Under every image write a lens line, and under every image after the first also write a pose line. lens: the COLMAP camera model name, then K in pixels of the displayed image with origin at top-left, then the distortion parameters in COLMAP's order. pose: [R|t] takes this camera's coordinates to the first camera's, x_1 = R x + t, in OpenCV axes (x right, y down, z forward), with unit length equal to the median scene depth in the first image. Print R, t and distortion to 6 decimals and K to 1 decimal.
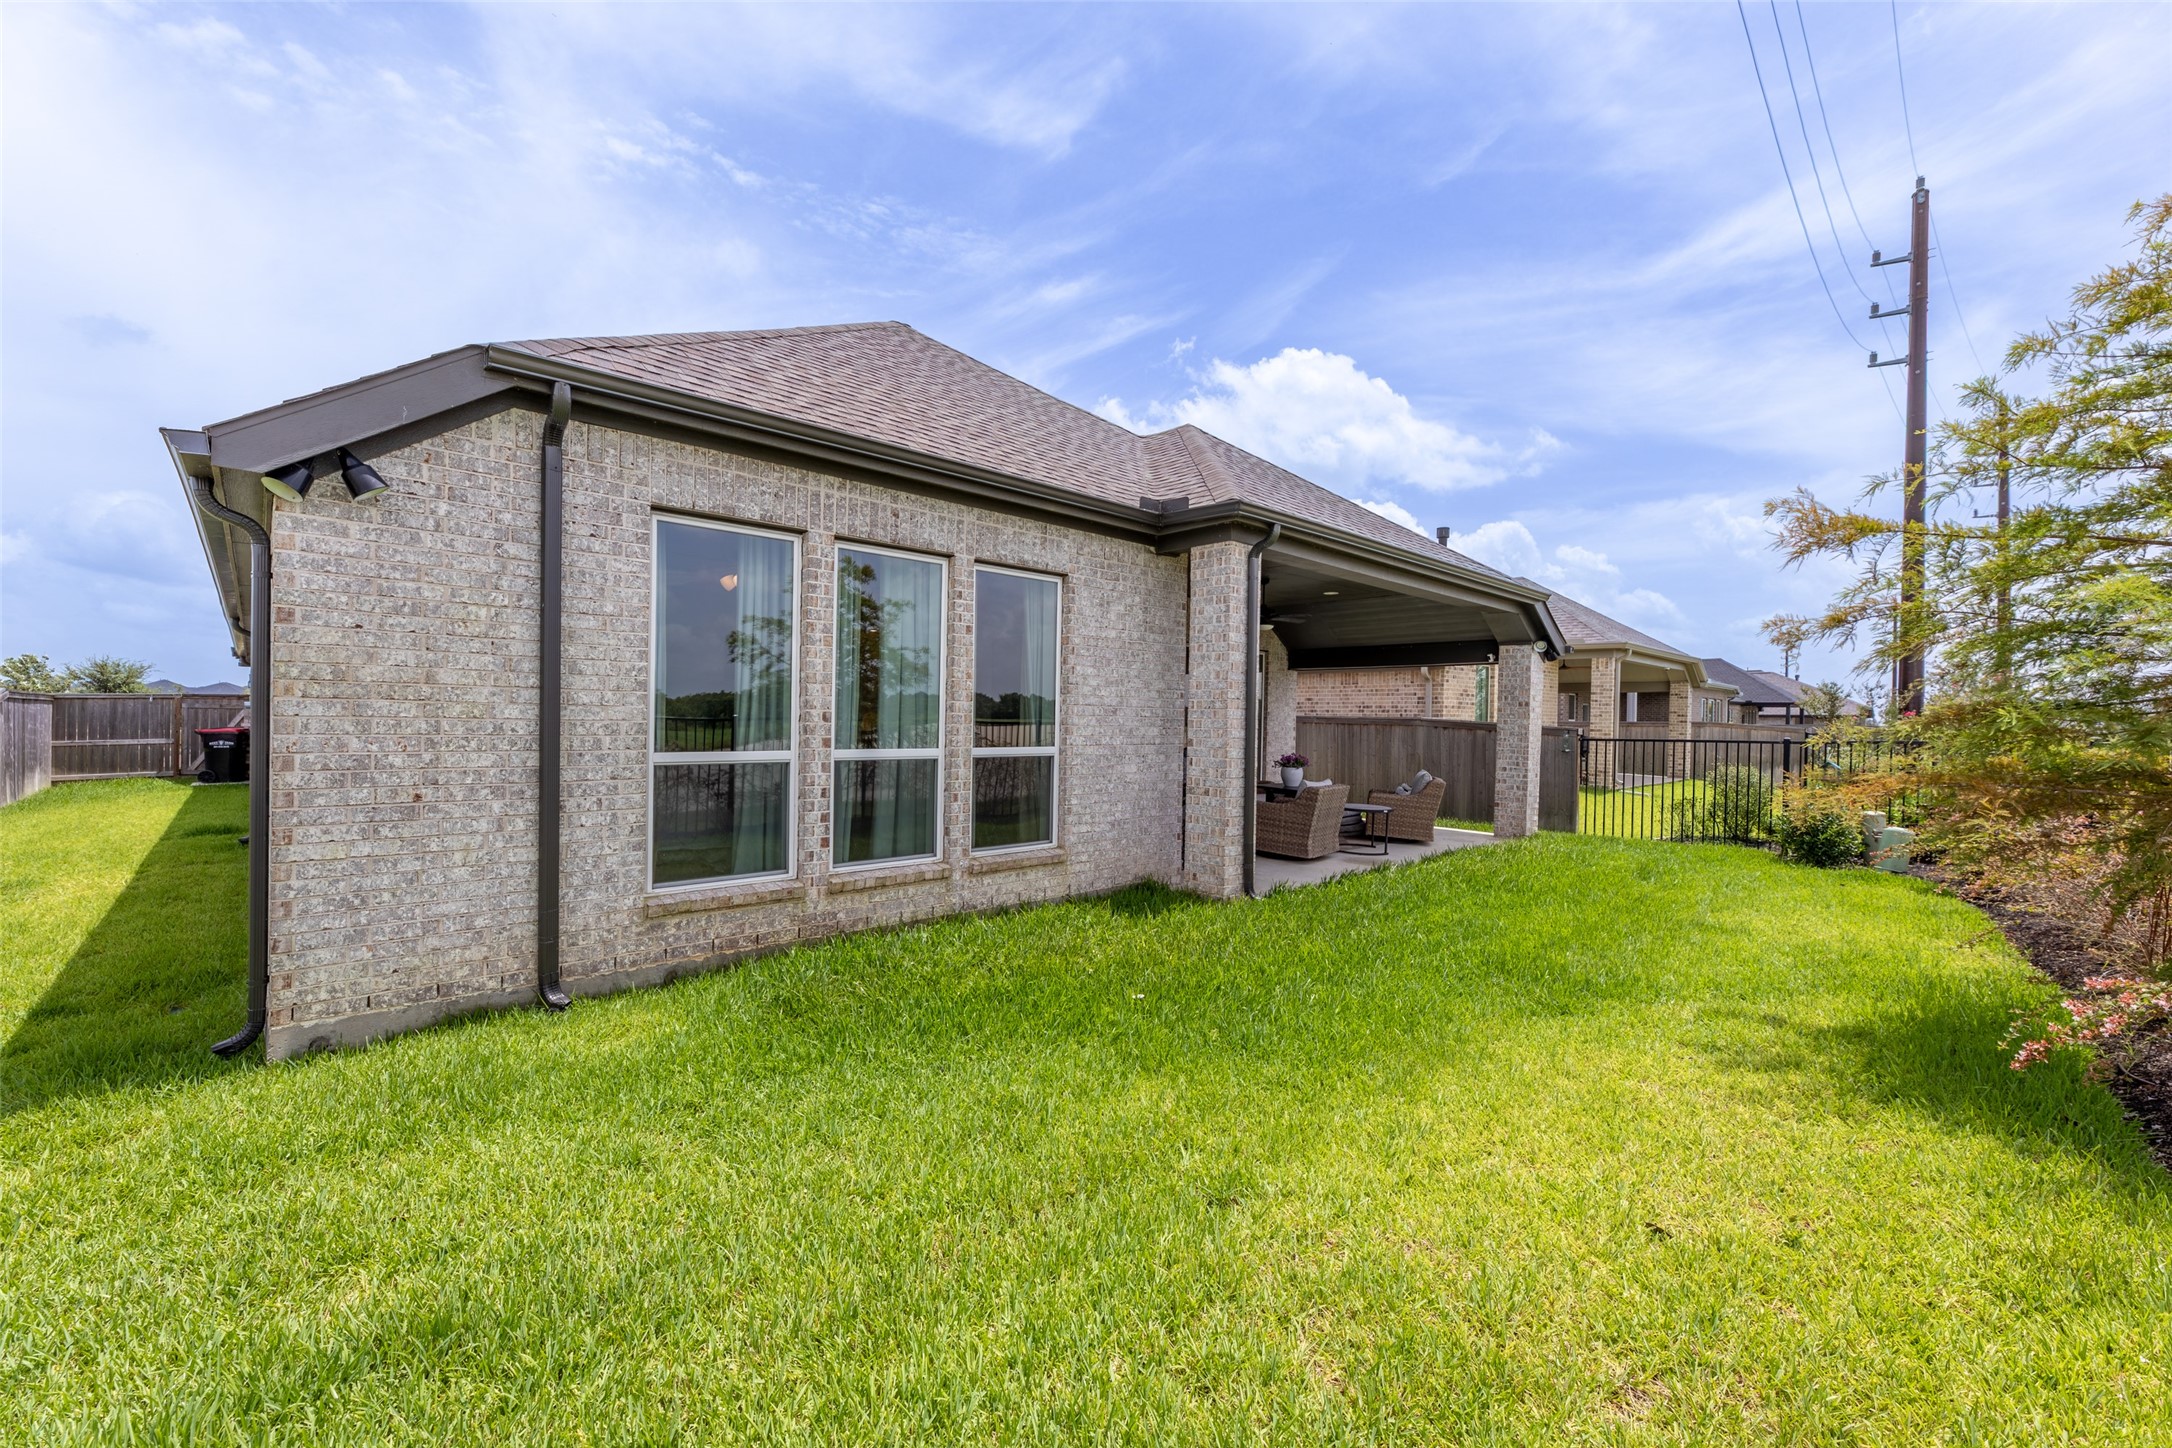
lens RADIAL K [[871.7, 0, 1077.6], [0, 871.7, 724.1], [0, 0, 1]] dist [0.002061, 0.000021]
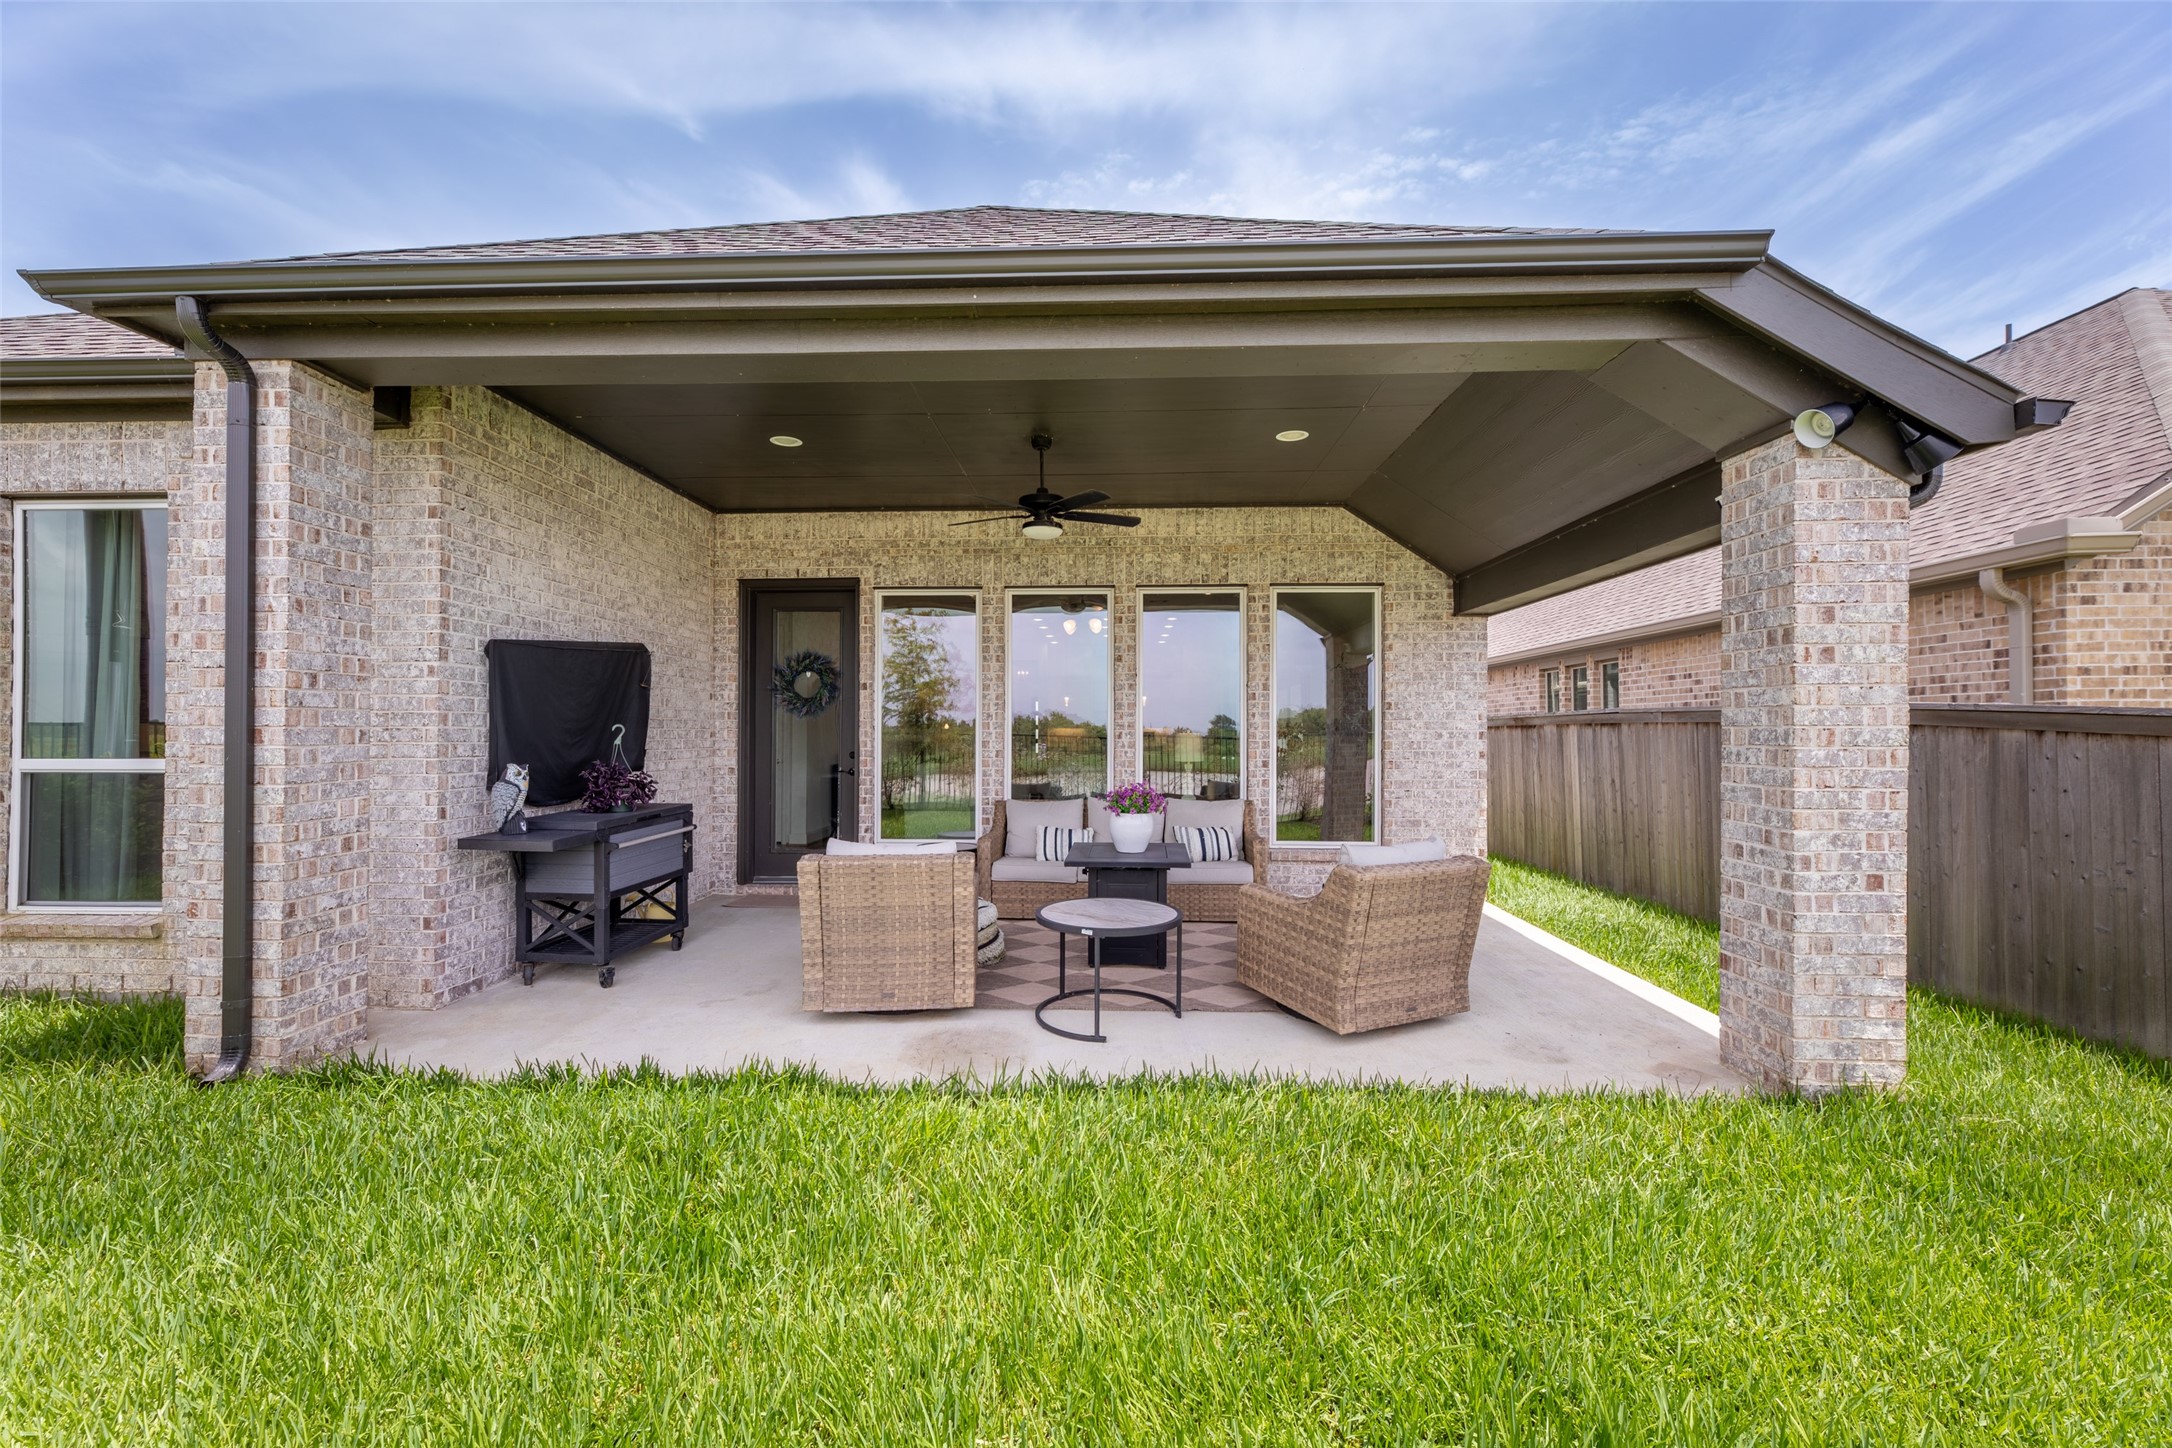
lens RADIAL K [[871.7, 0, 1077.6], [0, 871.7, 724.1], [0, 0, 1]] dist [0.002061, 0.000021]
pose [[0.700168, -0.020821, -0.713674, 0.556288], [0.006887, 0.999725, -0.022409, 0.011552], [0.713945, 0.010775, 0.700119, 0.623049]]
